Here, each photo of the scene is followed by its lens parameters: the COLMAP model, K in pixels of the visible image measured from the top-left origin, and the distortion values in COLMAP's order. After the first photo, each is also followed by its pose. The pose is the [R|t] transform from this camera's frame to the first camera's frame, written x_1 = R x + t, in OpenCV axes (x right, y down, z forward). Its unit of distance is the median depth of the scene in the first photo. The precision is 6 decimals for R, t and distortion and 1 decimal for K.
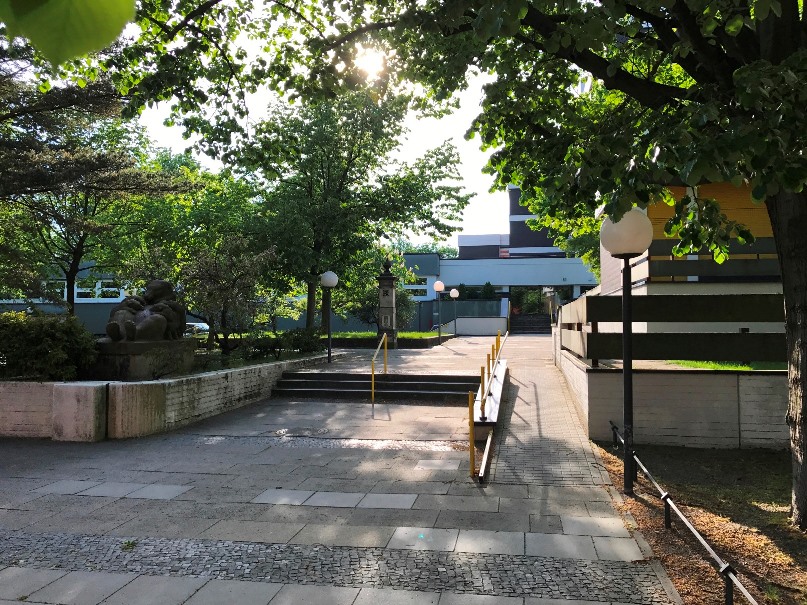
lens RADIAL K [[671.8, 0, 403.5], [0, 671.8, 302.5], [0, 0, 1]] dist [-0.003861, 0.076640]
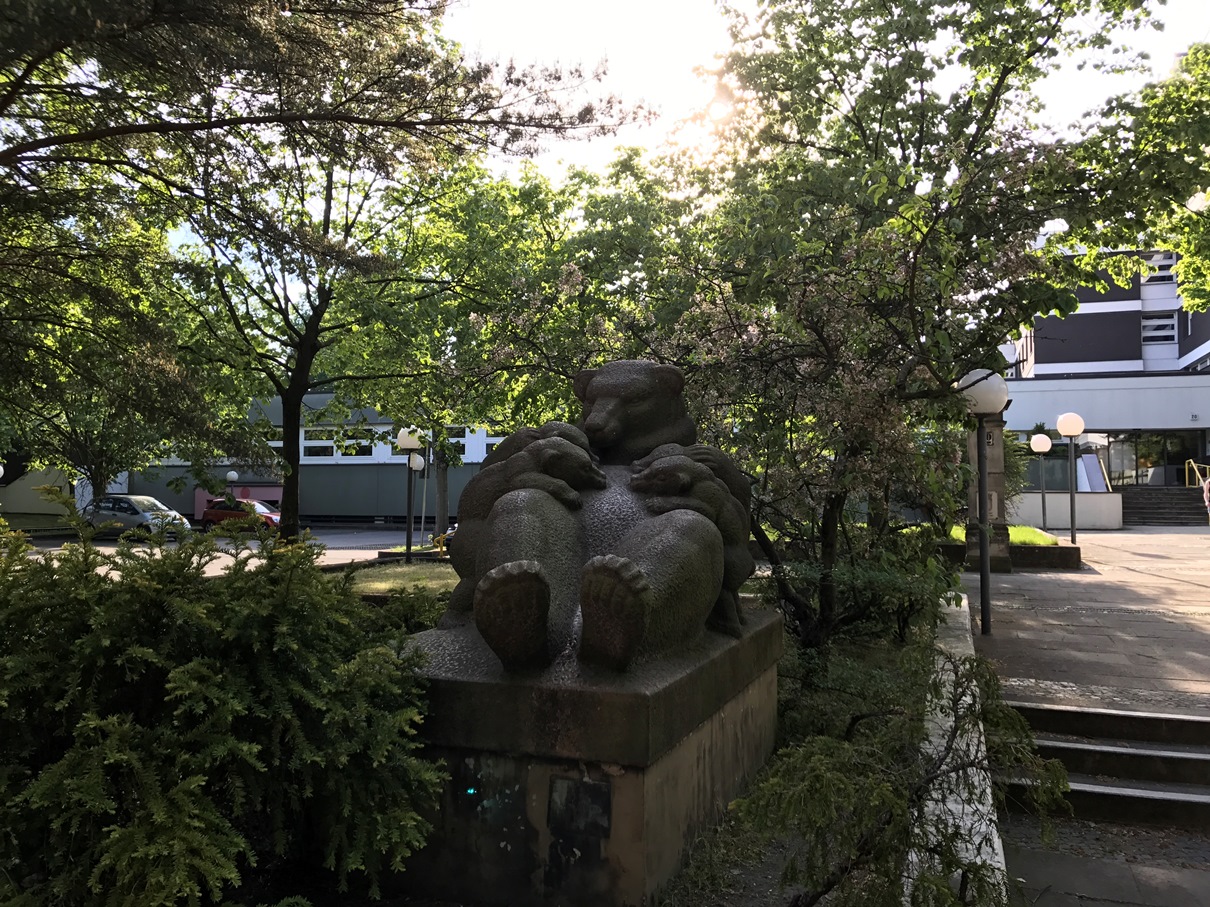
lens RADIAL K [[1007.3, 0, 605.0], [0, 1007.3, 453.5], [0, 0, 1]] dist [-0.003861, 0.076640]
pose [[0.987119, -0.005384, -0.159897, -0.336475], [0.003572, 0.999926, -0.011618, 0.004208], [0.159948, 0.010897, 0.987065, 0.690978]]
